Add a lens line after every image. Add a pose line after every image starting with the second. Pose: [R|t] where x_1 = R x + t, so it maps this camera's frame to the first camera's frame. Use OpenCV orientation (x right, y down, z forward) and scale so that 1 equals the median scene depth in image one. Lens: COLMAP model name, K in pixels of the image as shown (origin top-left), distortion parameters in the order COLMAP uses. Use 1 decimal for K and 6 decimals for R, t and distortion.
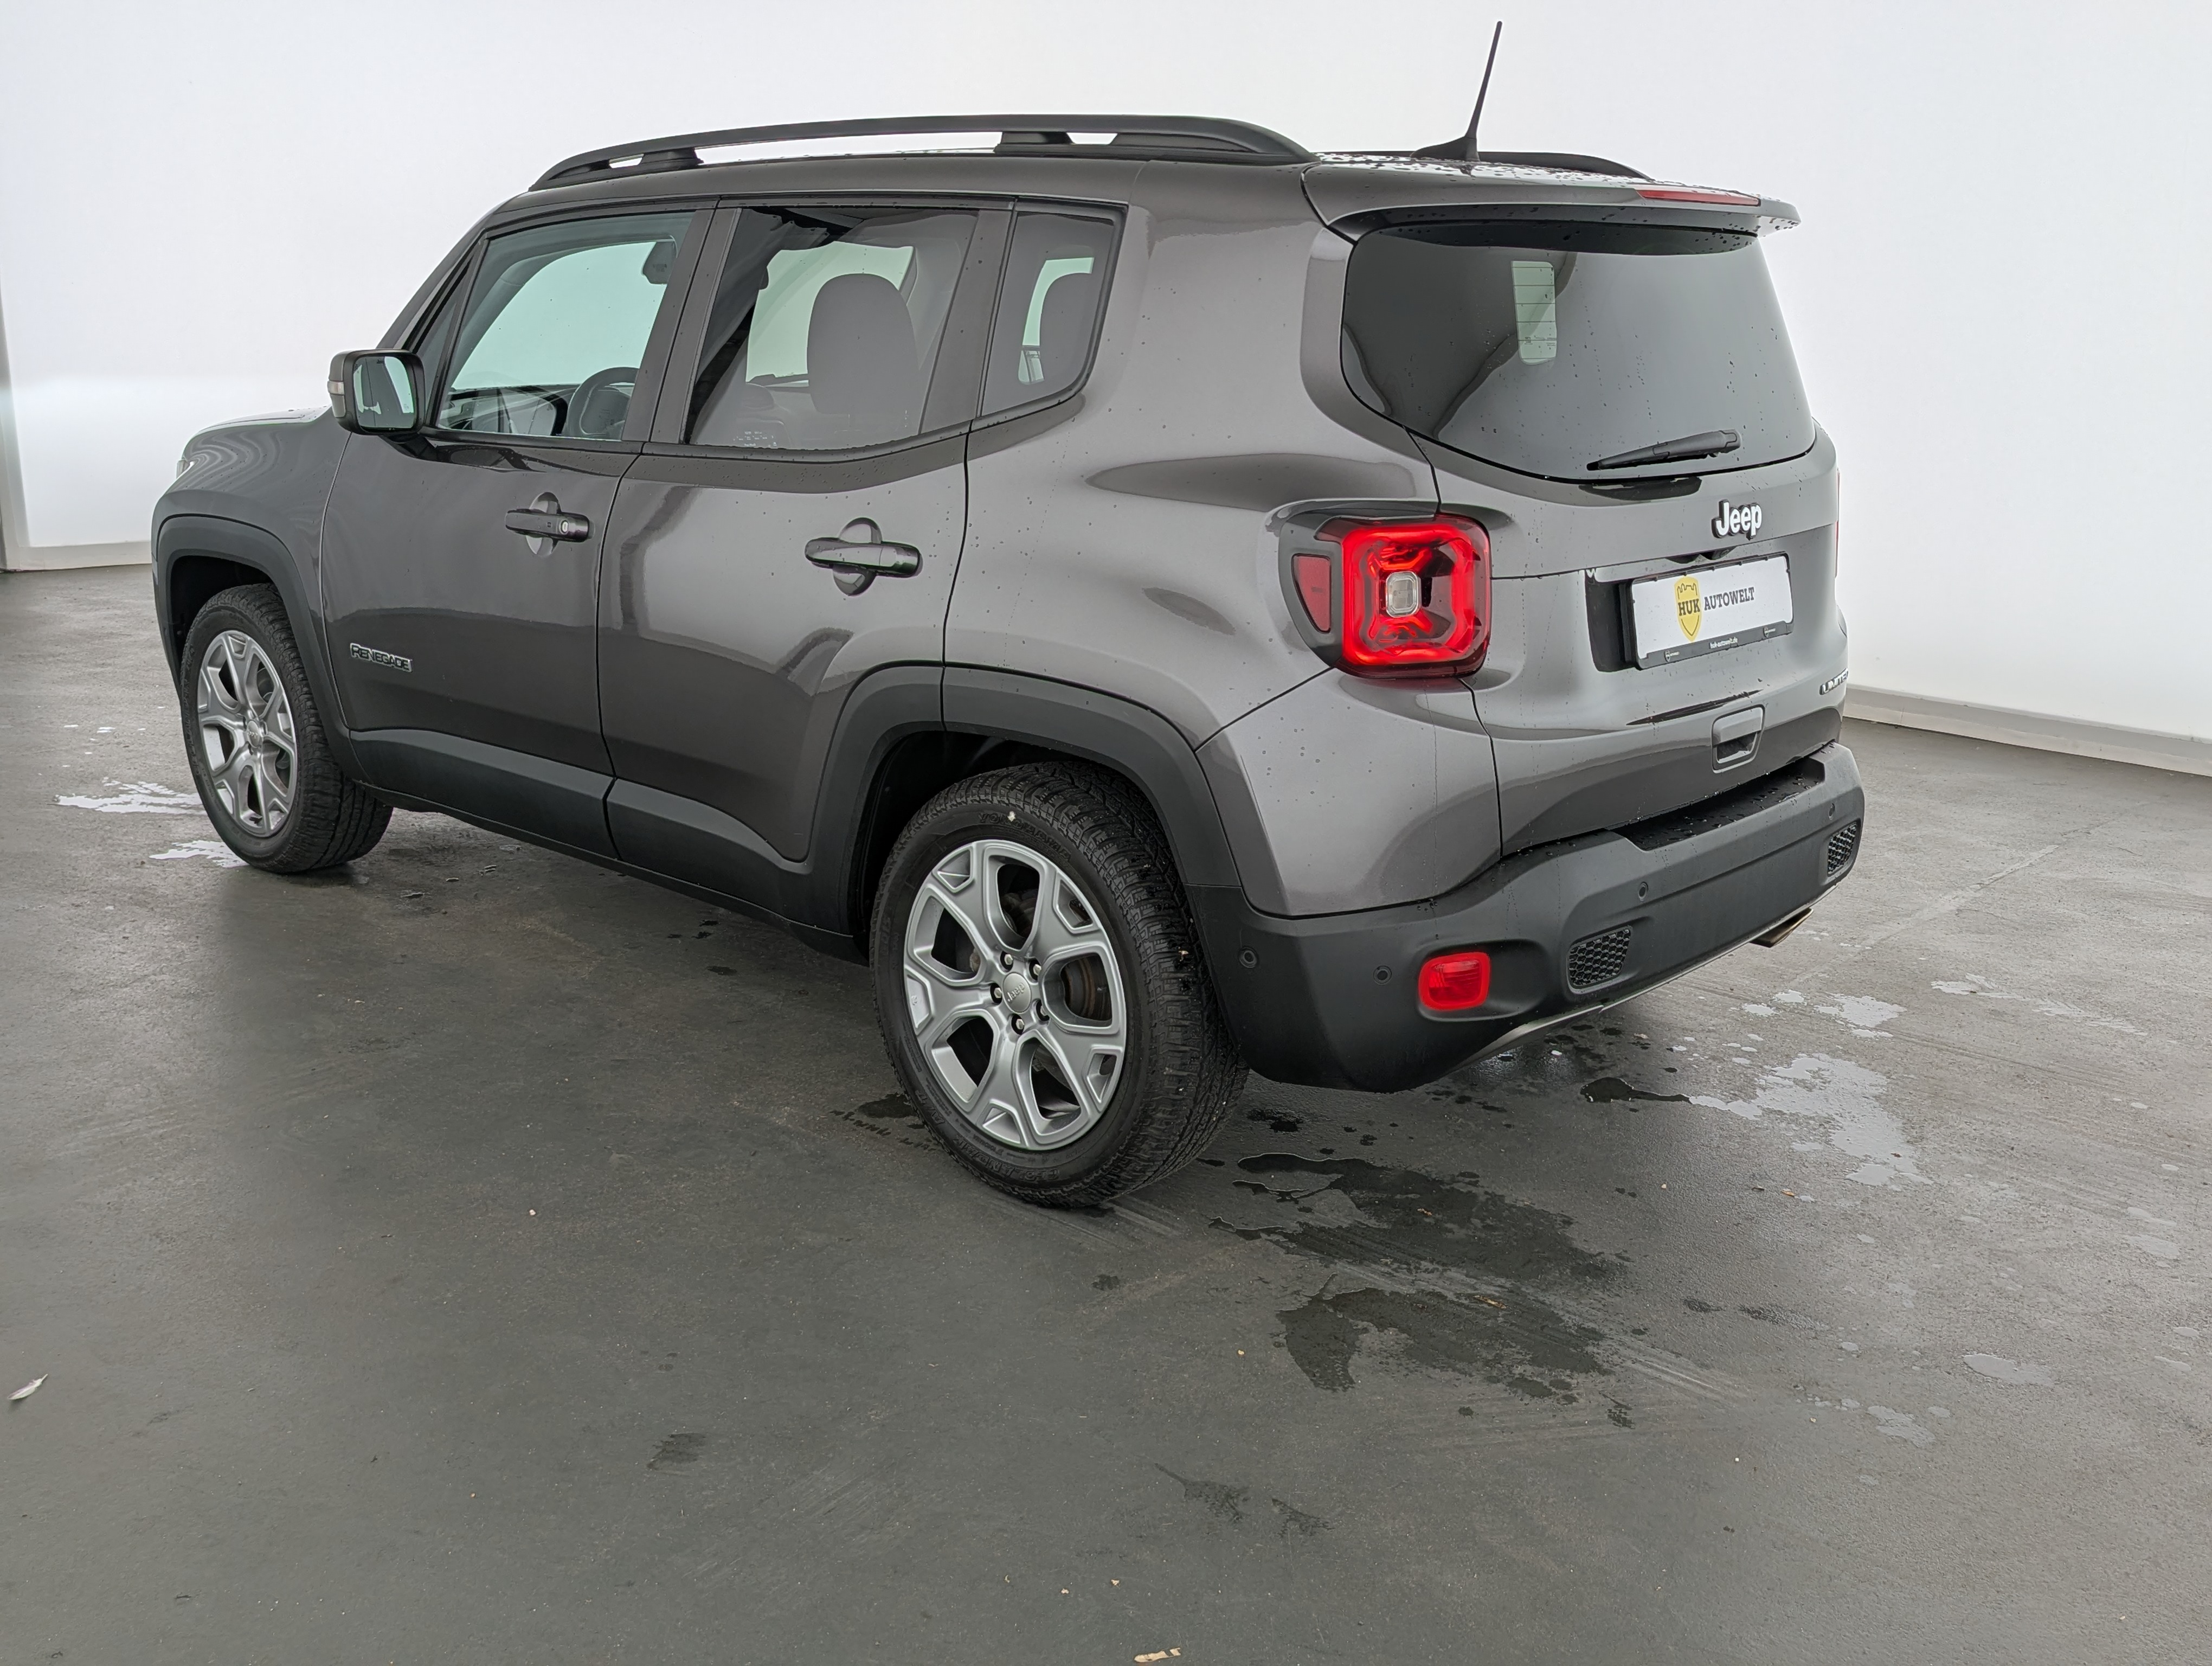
lens RADIAL K [[2061.1, 0, 1146.9], [0, 2061.1, 764.3], [0, 0, 1]] dist [0.026660, 0.006603]
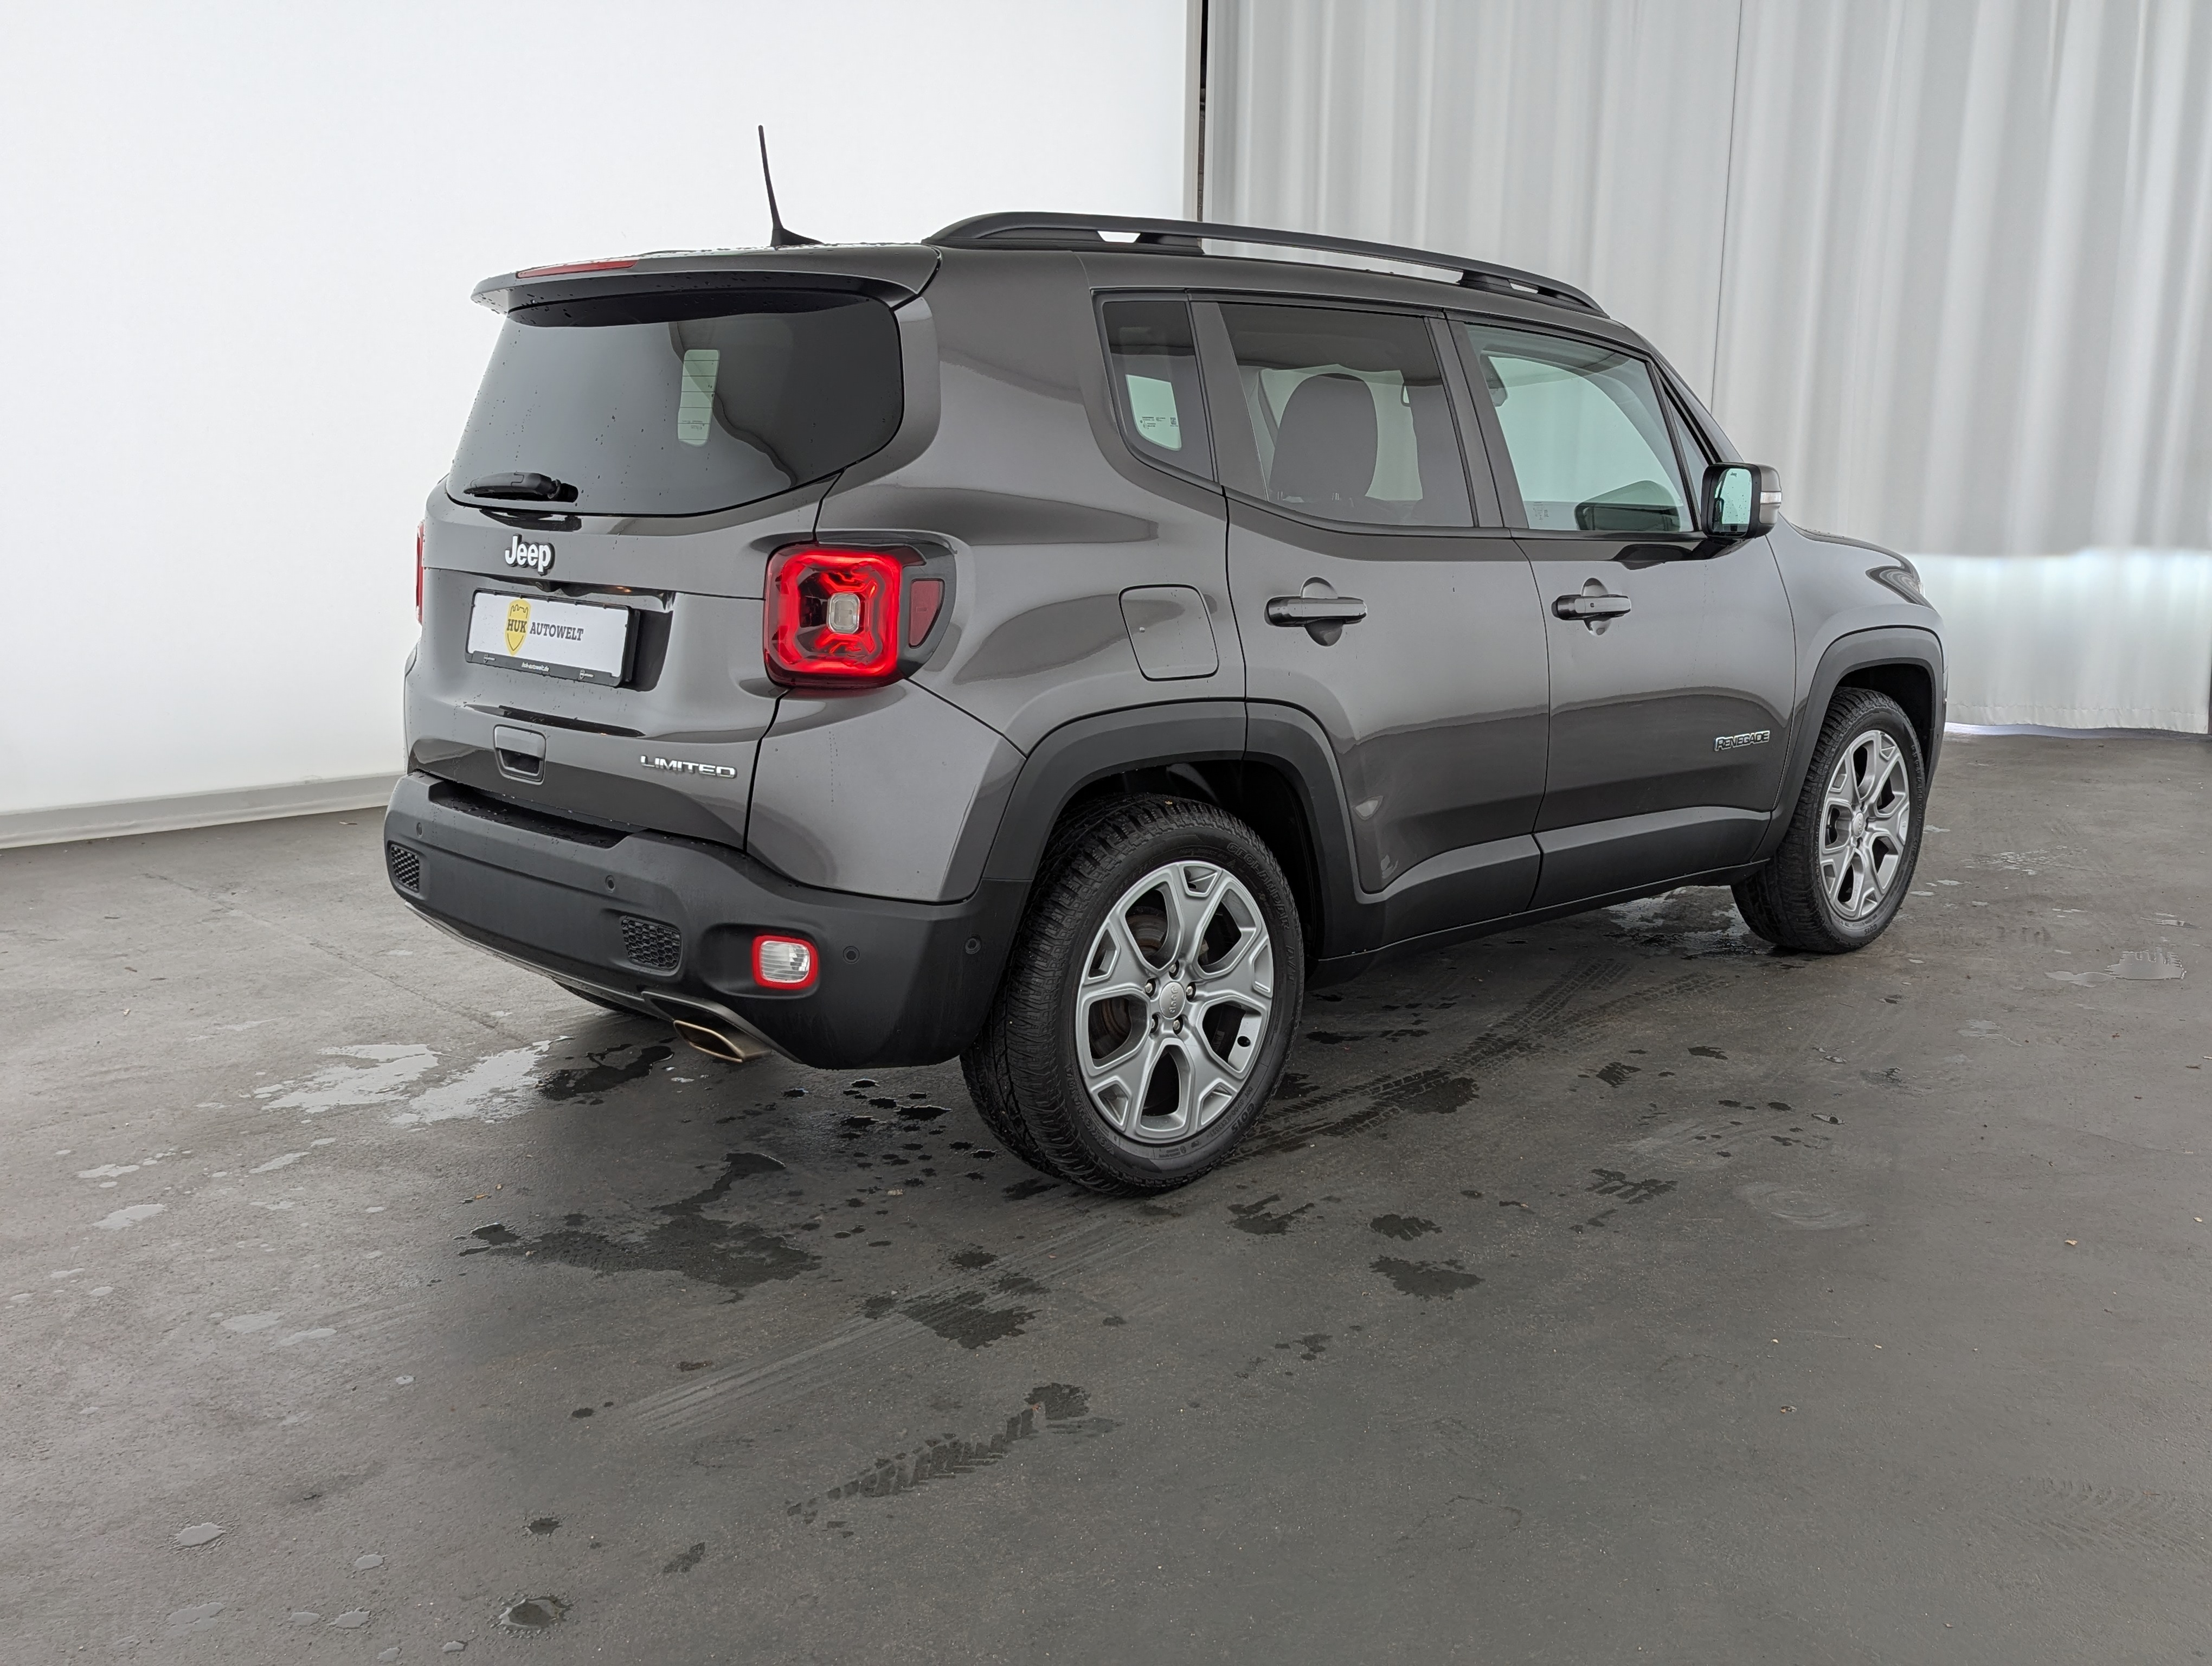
lens RADIAL K [[2061.1, 0, 1146.9], [0, 2061.1, 764.3], [0, 0, 1]] dist [0.026660, 0.006603]
pose [[-0.058611, 0.128121, -0.990025, 1.364578], [-0.240398, 0.960734, 0.138562, -0.241336], [0.968903, 0.246121, -0.025510, 1.366609]]
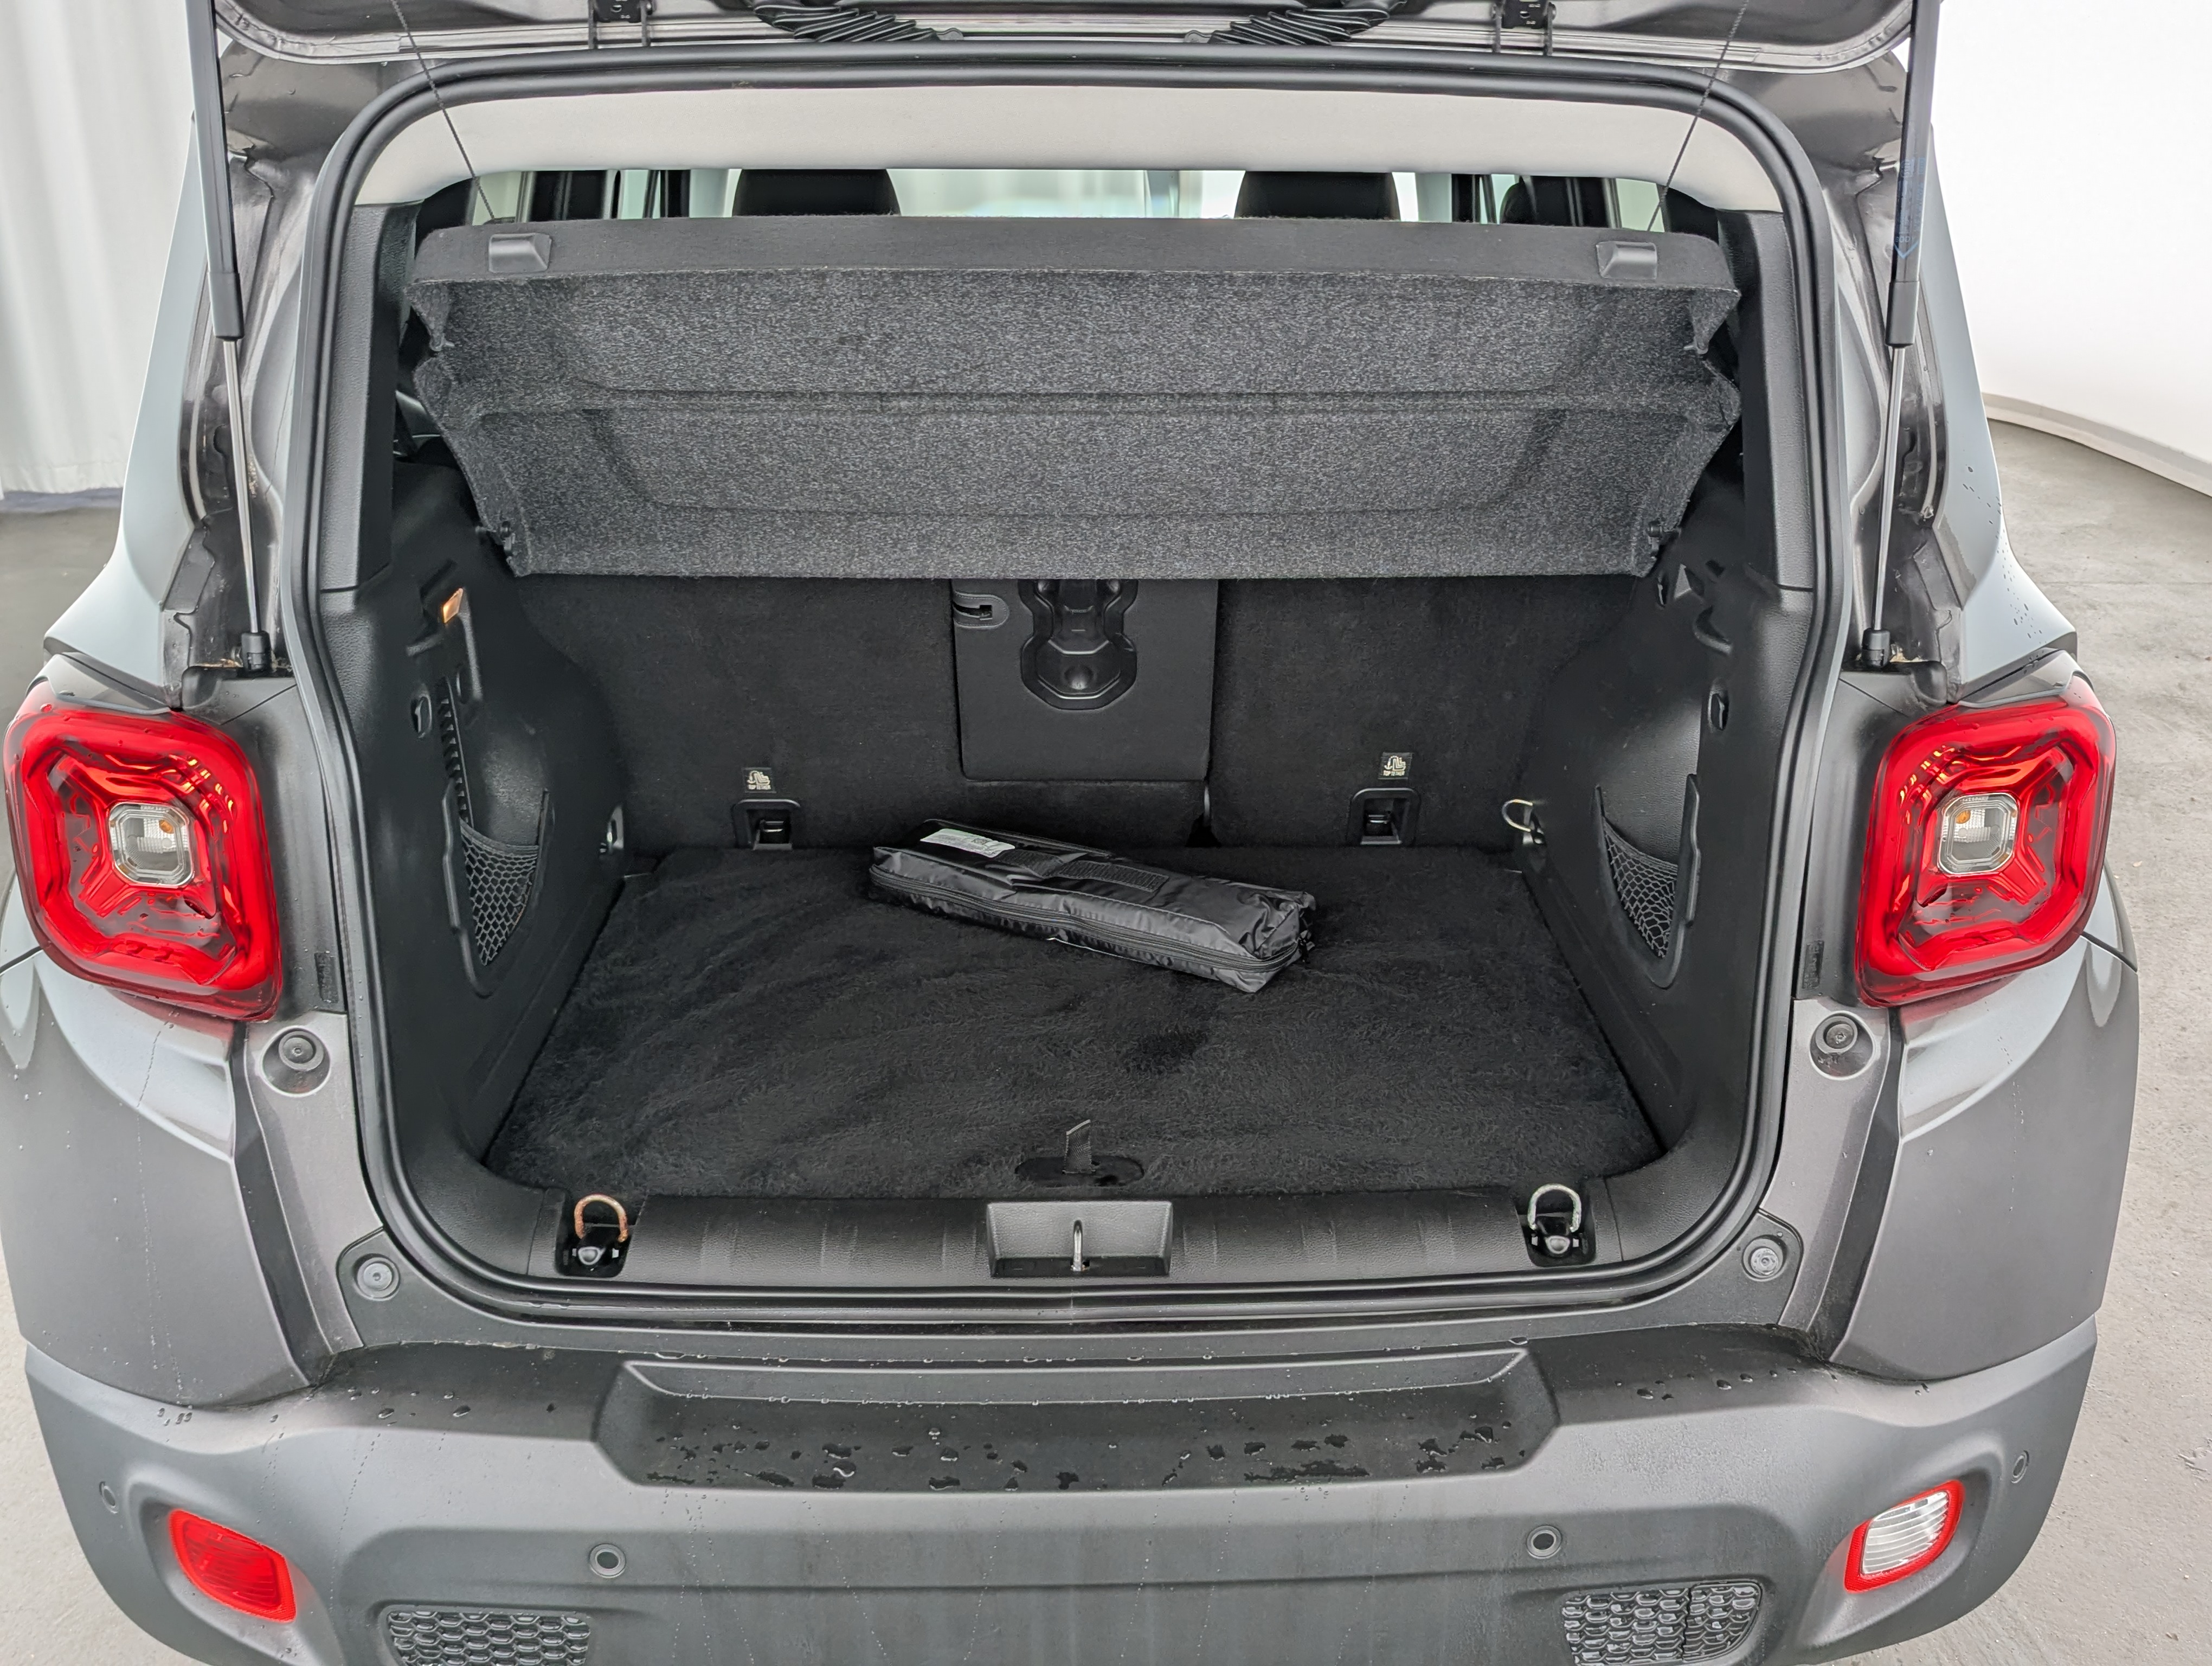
lens RADIAL K [[2061.1, 0, 1146.9], [0, 2061.1, 764.3], [0, 0, 1]] dist [0.026660, 0.006603]
pose [[0.685014, 0.231041, -0.690925, 0.577929], [-0.158763, 0.972929, 0.167936, -0.204233], [0.711021, -0.005345, 0.703151, 0.712825]]
